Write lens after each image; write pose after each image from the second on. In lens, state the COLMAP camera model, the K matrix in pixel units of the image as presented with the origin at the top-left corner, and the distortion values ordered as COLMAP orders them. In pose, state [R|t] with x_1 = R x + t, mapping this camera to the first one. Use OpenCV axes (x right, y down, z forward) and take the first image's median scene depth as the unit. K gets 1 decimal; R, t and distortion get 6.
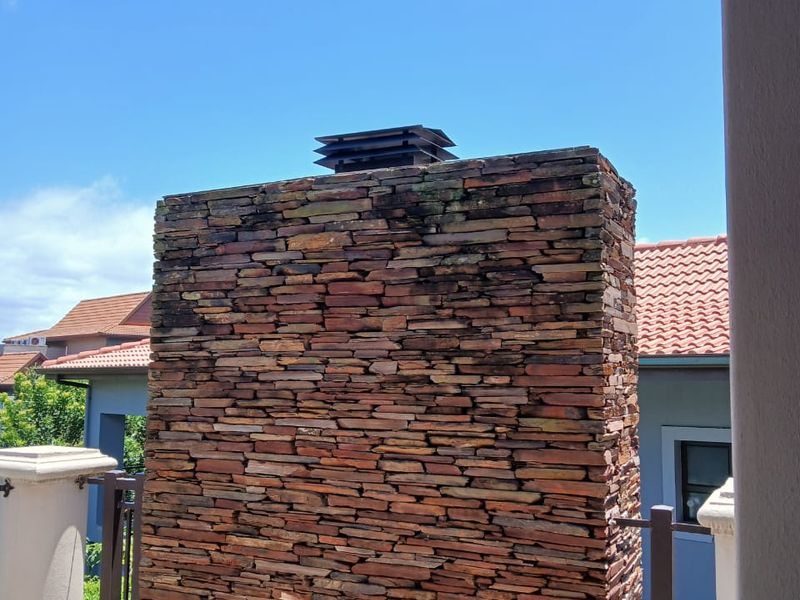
lens RADIAL K [[820.4, 0, 400.0], [0, 820.4, 300.0], [0, 0, 1]] dist [0.121411, -0.296998]
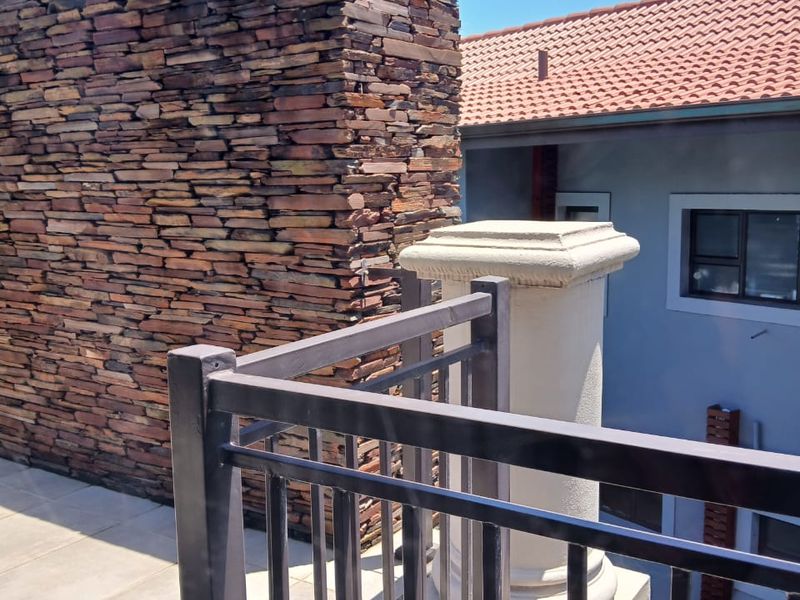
lens RADIAL K [[820.4, 0, 400.0], [0, 820.4, 300.0], [0, 0, 1]] dist [0.121411, -0.296998]
pose [[0.990672, -0.004518, -0.136191, 0.381406], [0.037848, 0.969249, 0.243156, 0.073493], [0.130905, -0.246043, 0.960379, 0.123146]]
